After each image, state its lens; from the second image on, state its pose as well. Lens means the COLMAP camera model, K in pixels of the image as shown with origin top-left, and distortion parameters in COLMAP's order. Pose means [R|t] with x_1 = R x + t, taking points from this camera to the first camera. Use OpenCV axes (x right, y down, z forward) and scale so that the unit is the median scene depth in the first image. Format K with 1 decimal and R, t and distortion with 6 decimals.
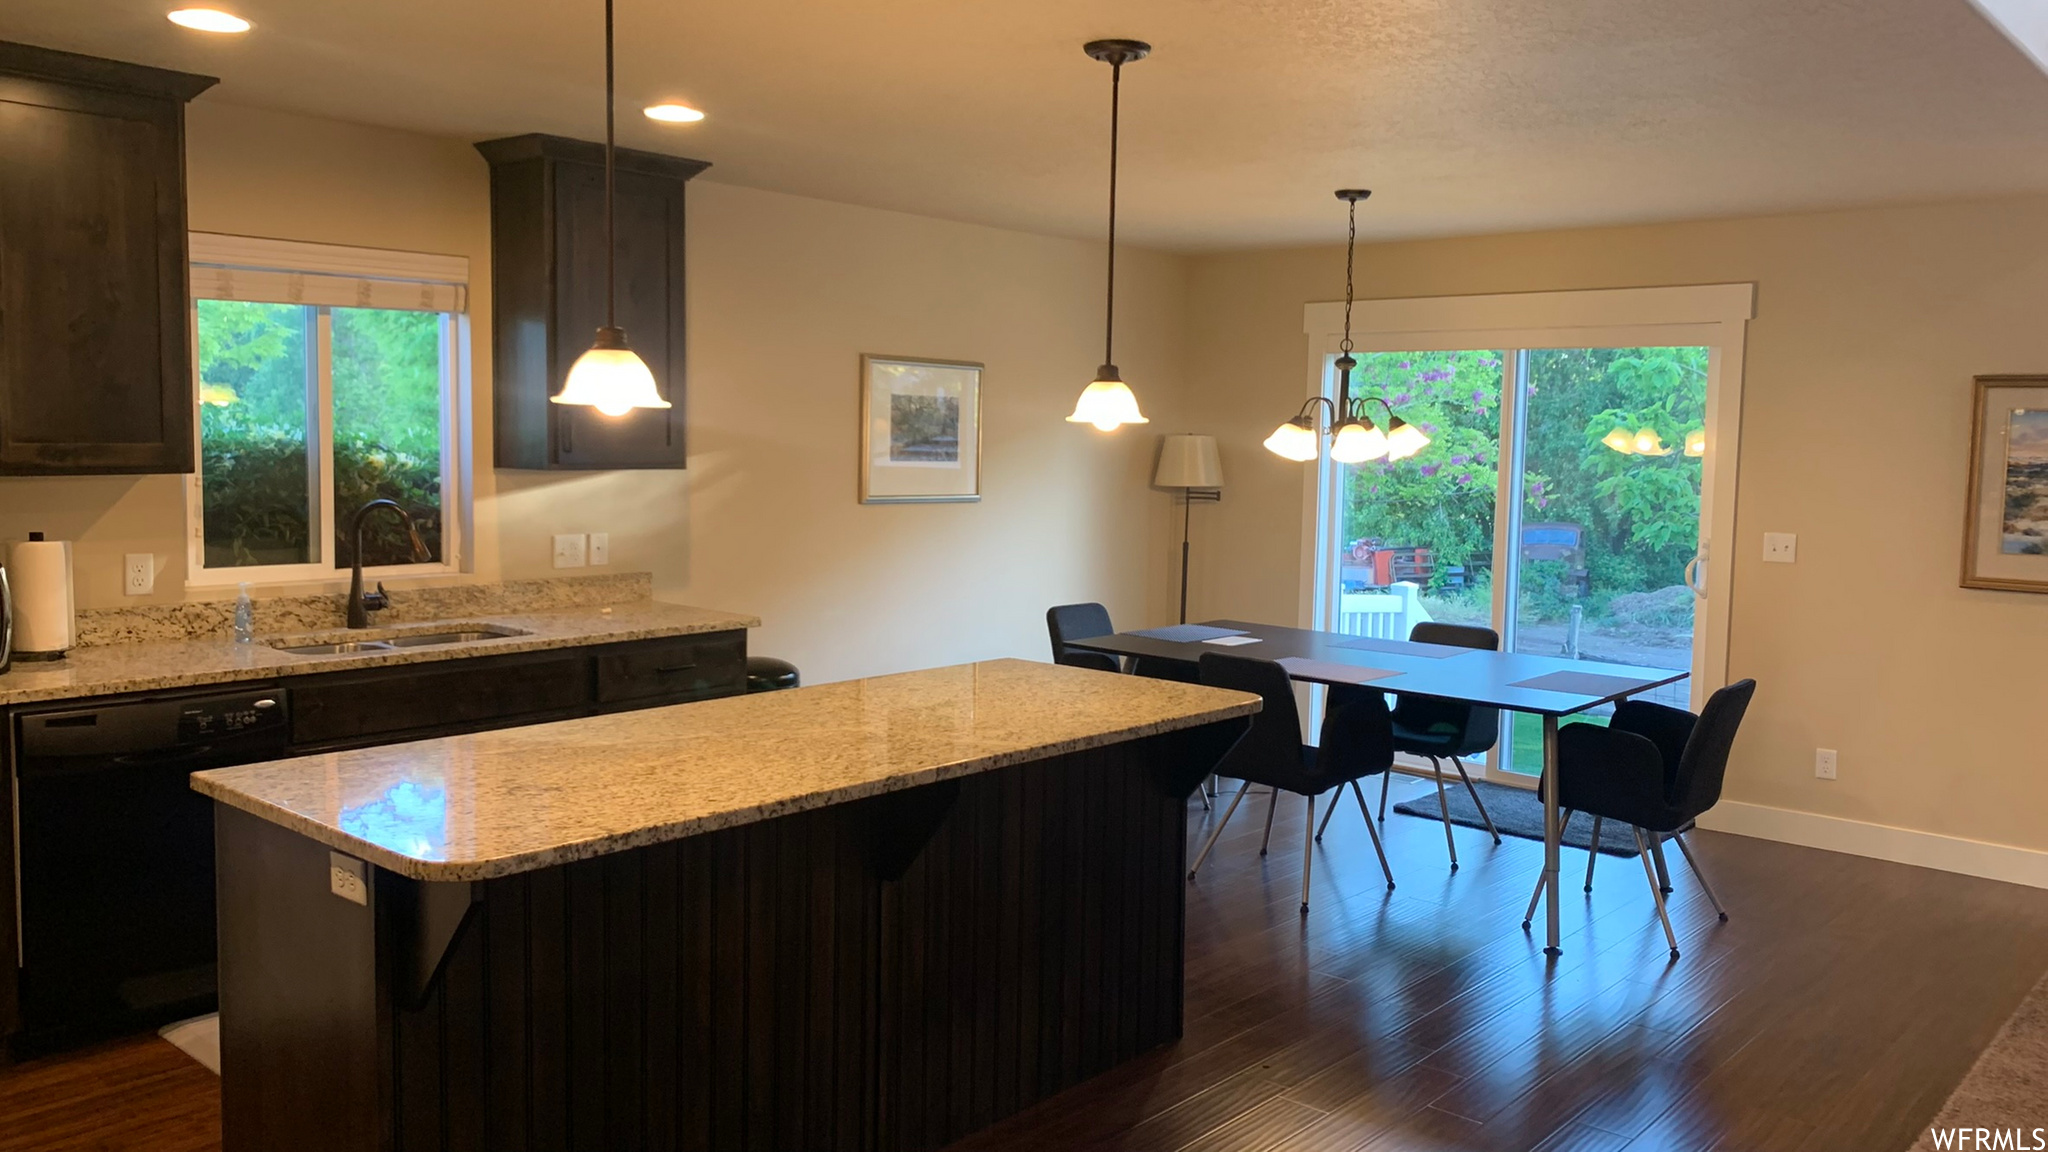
lens RADIAL K [[1580.2, 0, 1019.7], [0, 1580.2, 569.9], [0, 0, 1]] dist [0.027803, -0.020032]
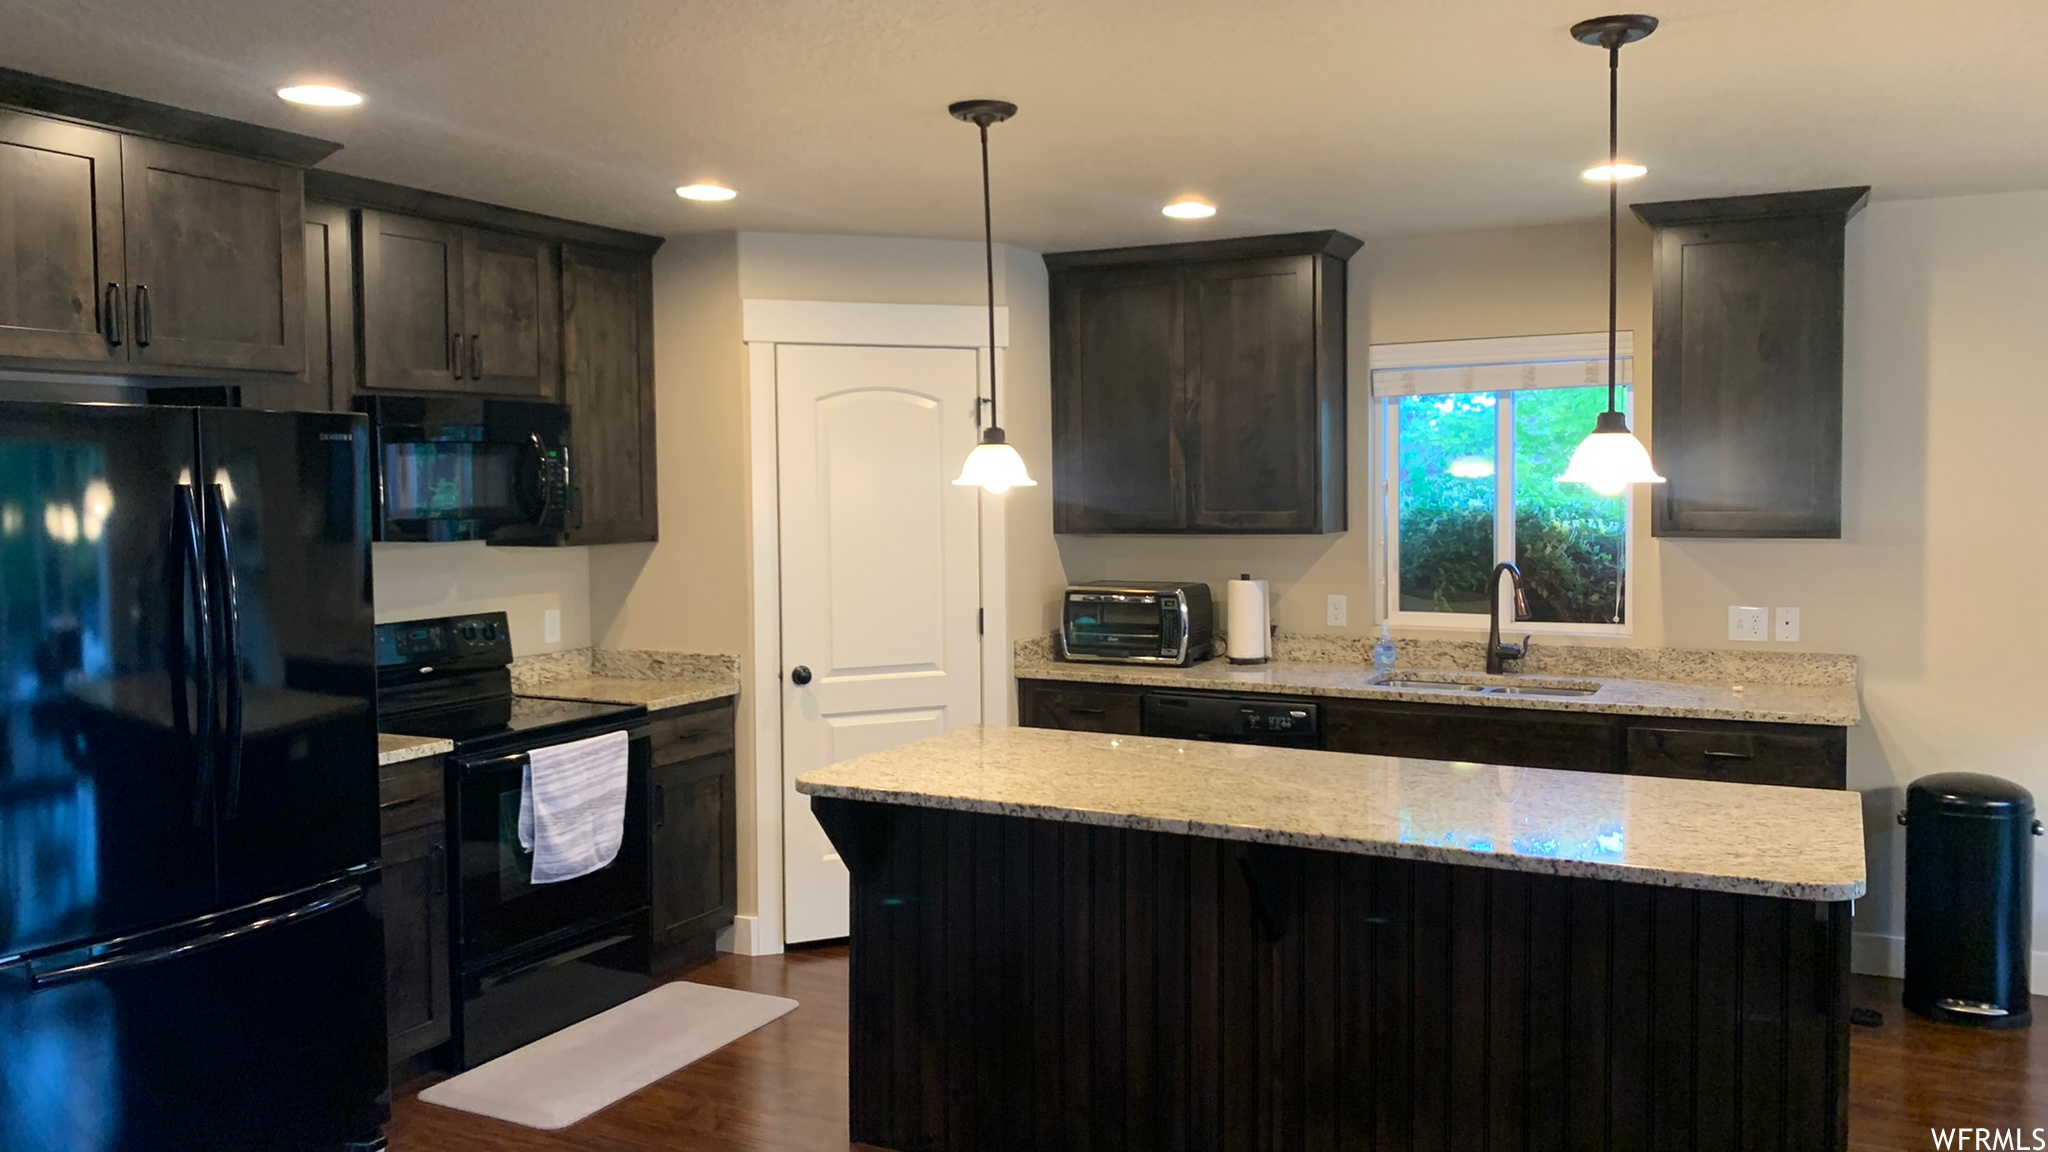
lens RADIAL K [[1580.2, 0, 1060.5], [0, 1580.2, 580.3], [0, 0, 1]] dist [0.027803, -0.020032]
pose [[0.248048, 0.042632, -0.967809, 0.650813], [-0.073834, 0.996957, 0.024992, -0.038029], [0.965930, 0.065258, 0.250441, 0.445327]]
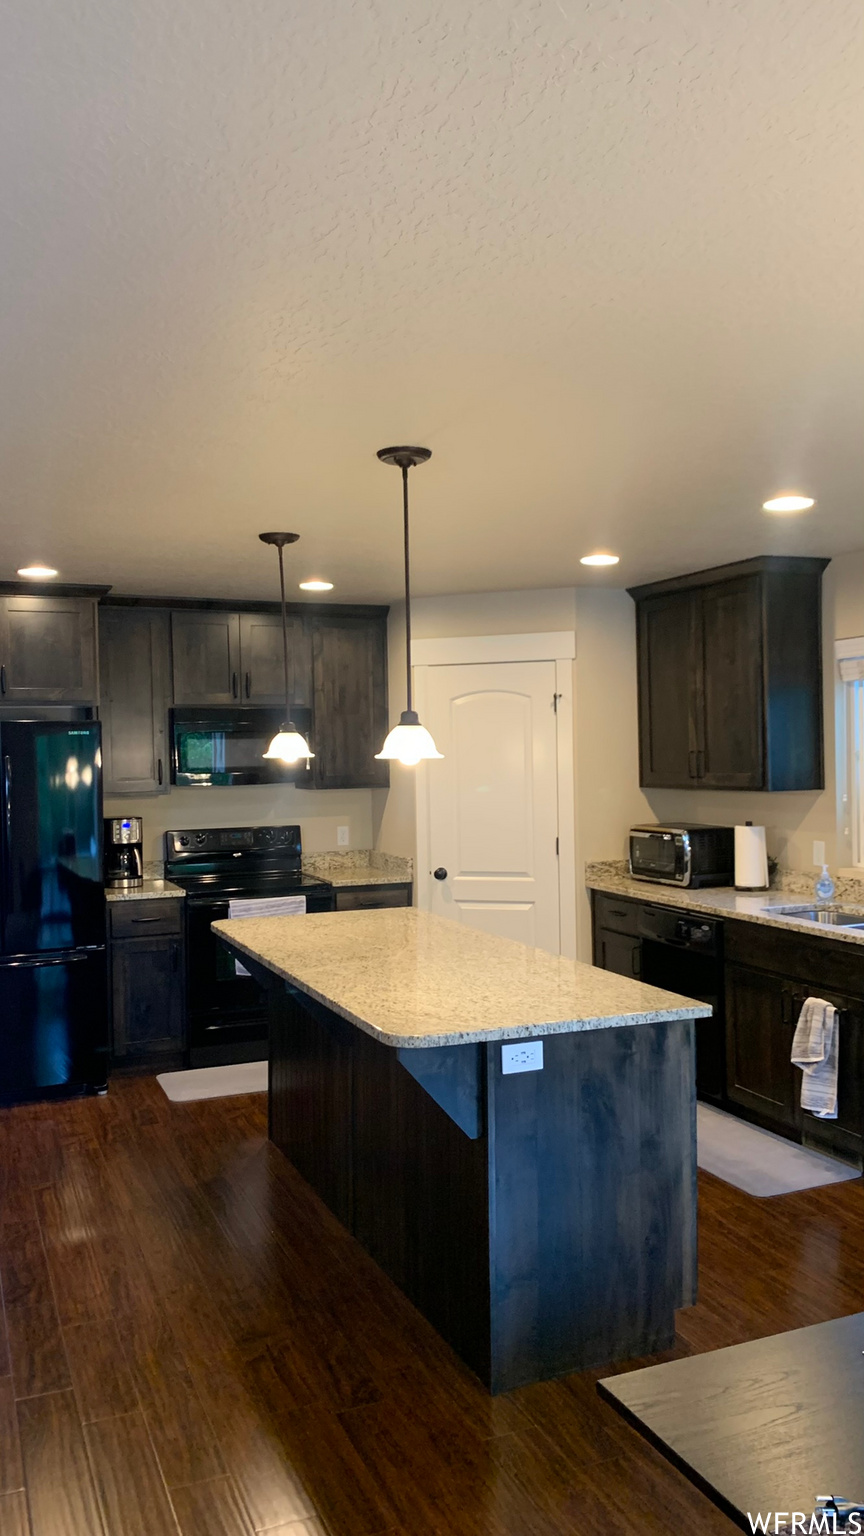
lens RADIAL K [[1185.2, 0, 438.6], [0, 1185.2, 767.7], [0, 0, 1]] dist [0.027803, -0.020032]
pose [[-0.458488, 0.000590, -0.888701, 0.707757], [-0.074040, 0.996498, 0.038859, -0.103231], [0.885611, 0.083616, -0.456838, 1.195216]]
